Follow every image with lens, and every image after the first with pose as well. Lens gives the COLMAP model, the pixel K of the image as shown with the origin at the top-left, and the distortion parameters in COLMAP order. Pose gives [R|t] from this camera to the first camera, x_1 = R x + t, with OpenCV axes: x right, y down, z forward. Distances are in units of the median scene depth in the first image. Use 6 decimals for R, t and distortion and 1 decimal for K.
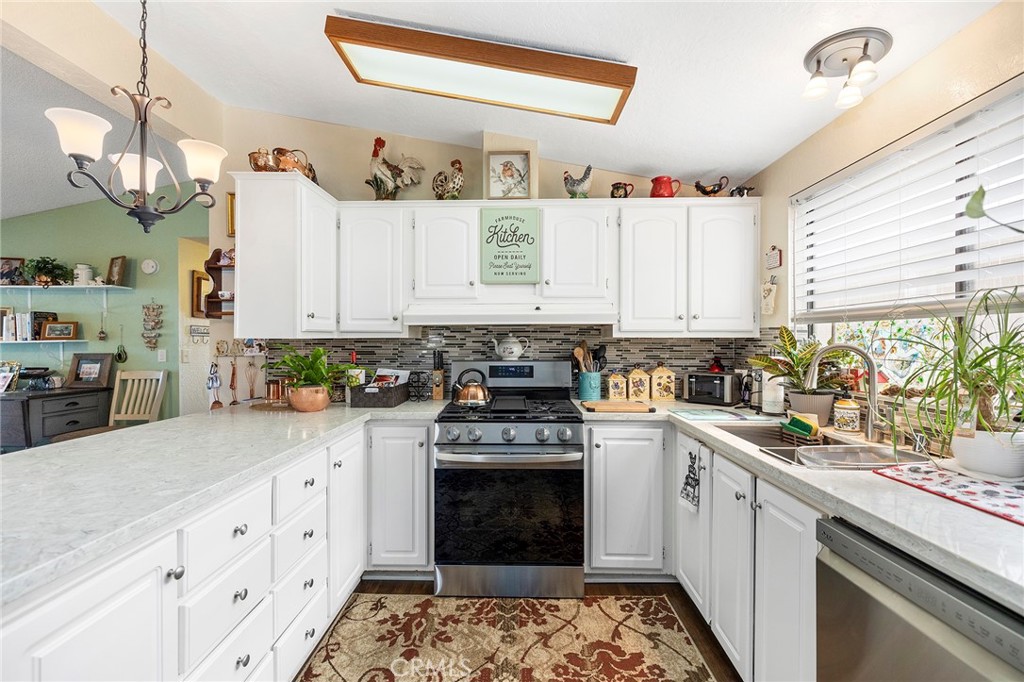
lens RADIAL K [[429.6, 0, 512.0], [0, 429.6, 339.6], [0, 0, 1]] dist [0.001150, 0.000200]
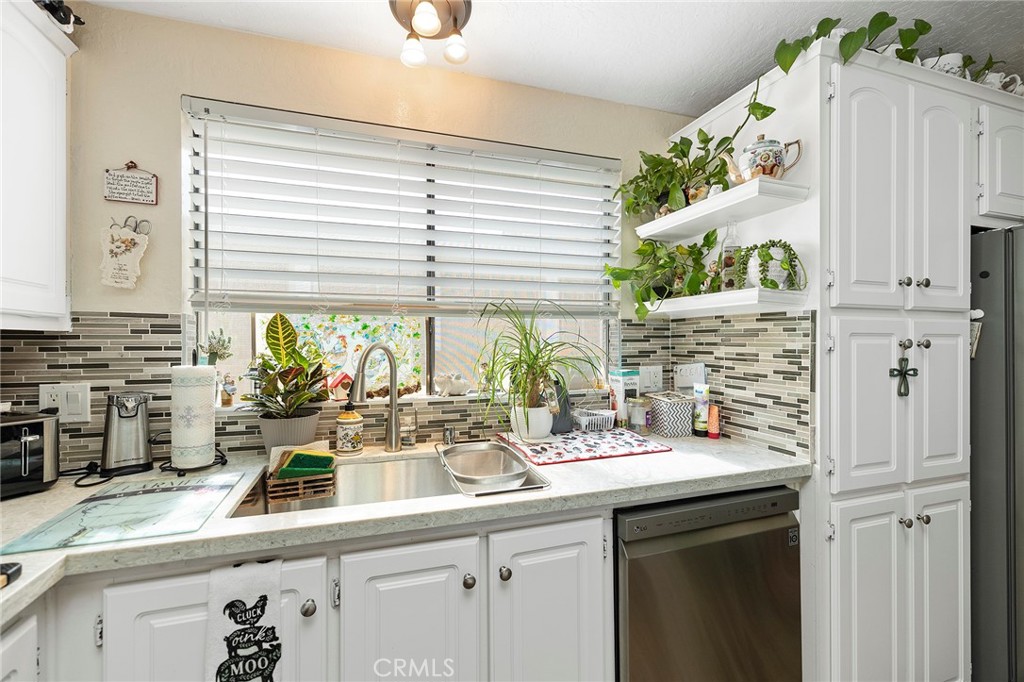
lens RADIAL K [[438.6, 0, 511.0], [0, 438.6, 338.0], [0, 0, 1]] dist [-0.000279, -0.000218]
pose [[-0.332966, 0.003388, 0.942933, -0.064295], [-0.003435, 0.999983, -0.004806, 0.003581], [-0.942932, -0.004839, -0.332949, 0.701119]]
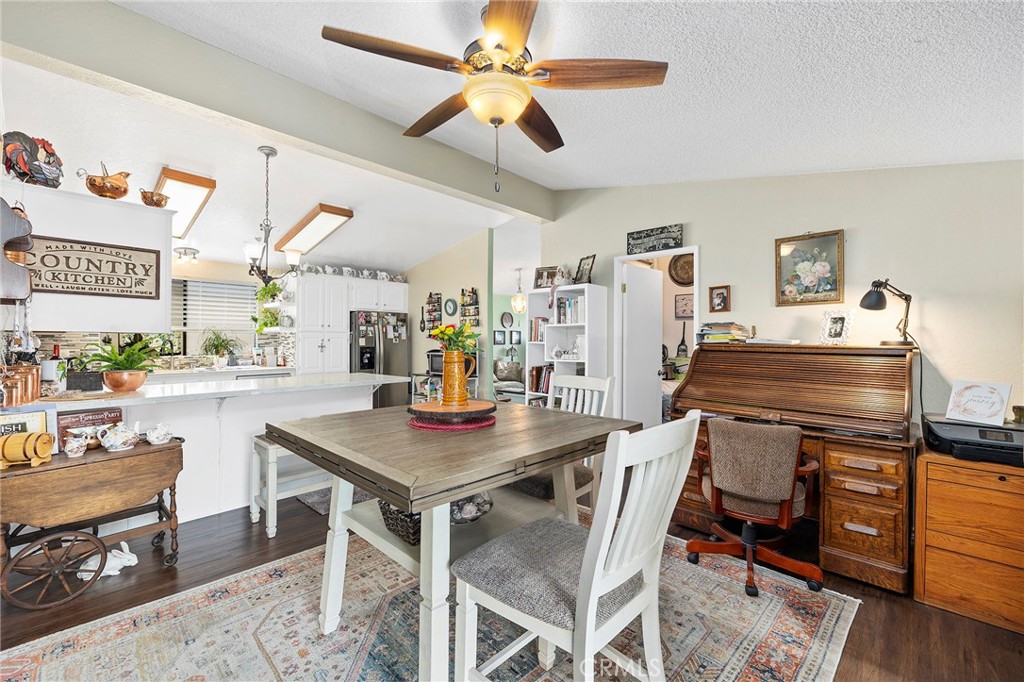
lens RADIAL K [[429.6, 0, 512.0], [0, 429.6, 339.6], [0, 0, 1]] dist [0.001150, 0.000200]
pose [[-0.729866, -0.000154, 0.683591, -2.032439], [-0.003999, 0.999984, -0.004045, 0.009585], [-0.683579, -0.005686, -0.729854, 1.040455]]
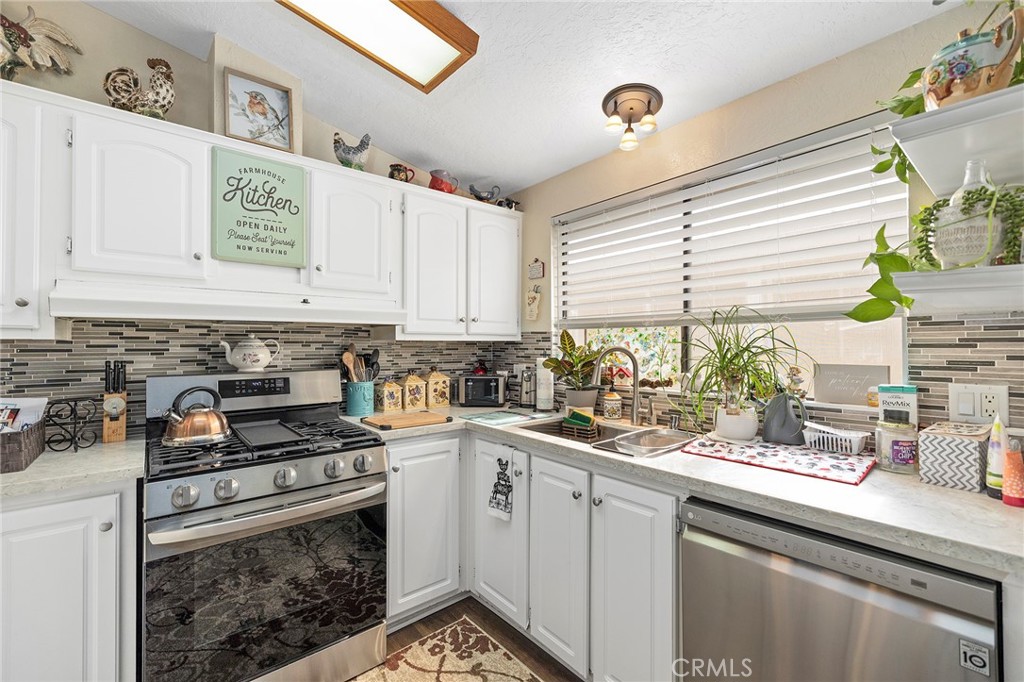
lens RADIAL K [[429.0, 0, 508.7], [0, 429.0, 340.2], [0, 0, 1]] dist [0.000062, -0.000007]
pose [[0.758052, 0.004928, 0.652176, -0.160288], [-0.000779, 0.999978, -0.006650, 0.000570], [-0.652194, 0.004533, 0.758039, 0.197587]]
